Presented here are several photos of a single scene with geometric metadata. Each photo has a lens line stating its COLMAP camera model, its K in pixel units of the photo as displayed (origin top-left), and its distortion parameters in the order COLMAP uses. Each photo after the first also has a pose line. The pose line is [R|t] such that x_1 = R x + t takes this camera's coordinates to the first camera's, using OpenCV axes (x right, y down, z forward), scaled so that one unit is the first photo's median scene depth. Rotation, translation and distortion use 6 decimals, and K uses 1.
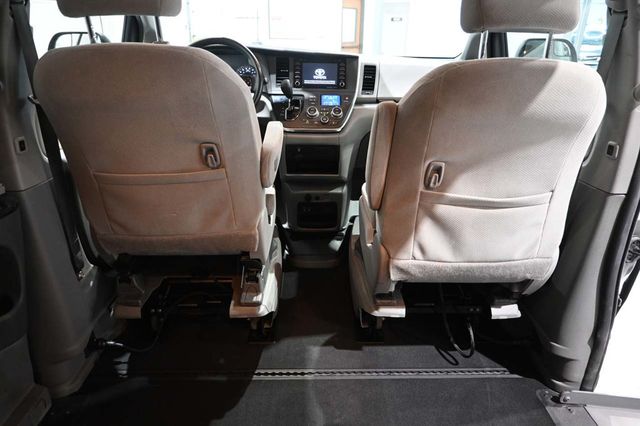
lens RADIAL K [[436.0, 0, 320.0], [0, 436.0, 213.0], [0, 0, 1]] dist [0.001623, -0.002392]
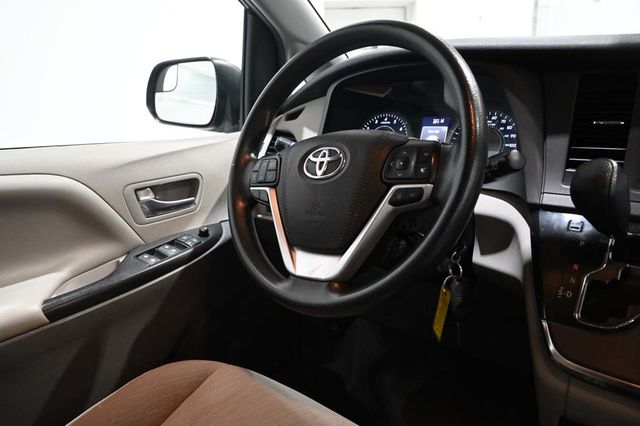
lens RADIAL K [[436.0, 0, 320.0], [0, 436.0, 213.0], [0, 0, 1]] dist [0.001623, -0.002392]
pose [[0.745335, 0.125225, -0.654824, -0.032629], [-0.194091, 0.980414, -0.033430, -0.230599], [0.637812, 0.152012, 0.755042, 0.700732]]
